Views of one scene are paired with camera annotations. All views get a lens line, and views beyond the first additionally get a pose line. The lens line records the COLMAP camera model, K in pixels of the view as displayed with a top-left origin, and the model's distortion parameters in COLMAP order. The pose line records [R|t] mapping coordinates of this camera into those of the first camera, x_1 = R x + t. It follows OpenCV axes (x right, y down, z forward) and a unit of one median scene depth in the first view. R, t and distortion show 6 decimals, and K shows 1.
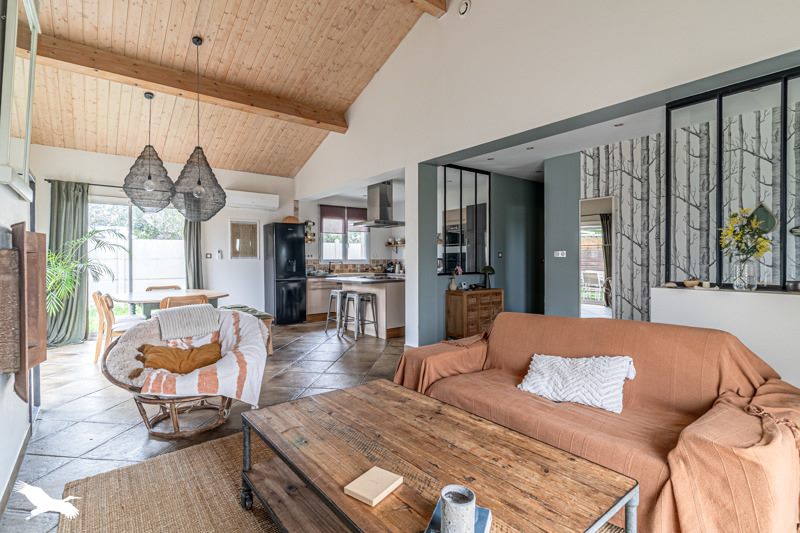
lens RADIAL K [[389.6, 0, 400.0], [0, 389.6, 266.5], [0, 0, 1]] dist [0.000474, 0.000031]
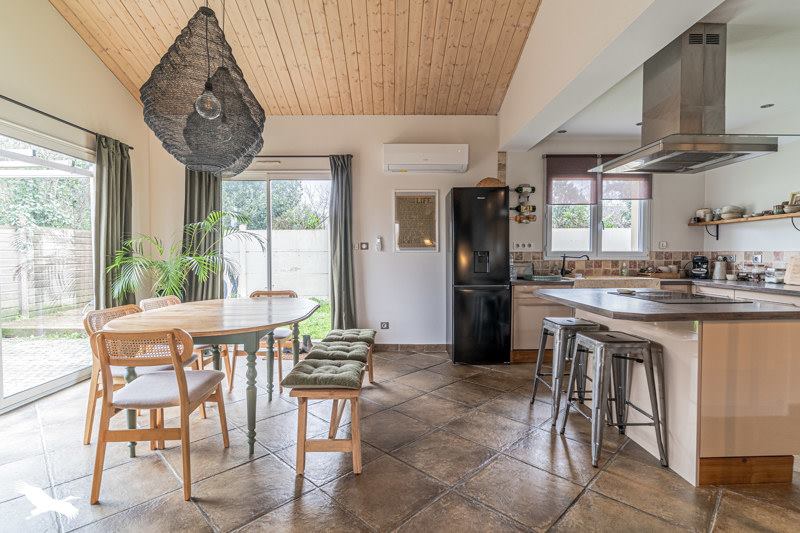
lens RADIAL K [[386.3, 0, 385.2], [0, 386.3, 264.0], [0, 0, 1]] dist [0.000095, -0.000227]
pose [[0.772864, 0.020066, -0.634254, -0.027336], [-0.013363, 0.999793, 0.015347, -0.005590], [0.634431, -0.003386, 0.772972, 0.435944]]
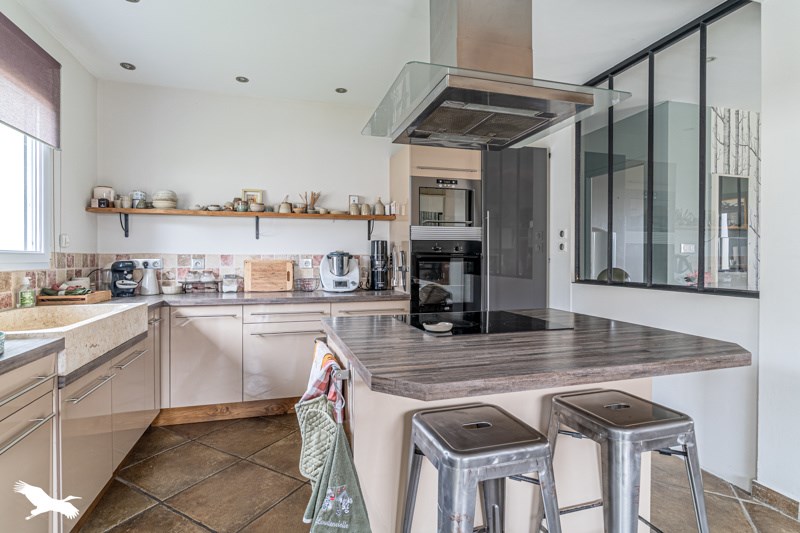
lens RADIAL K [[386.3, 0, 385.2], [0, 386.3, 264.0], [0, 0, 1]] dist [0.000095, -0.000227]
pose [[0.388449, -0.005814, 0.921452, -0.272674], [0.013905, 0.999903, 0.000447, -0.008619], [-0.921365, 0.012639, 0.388493, 0.811241]]
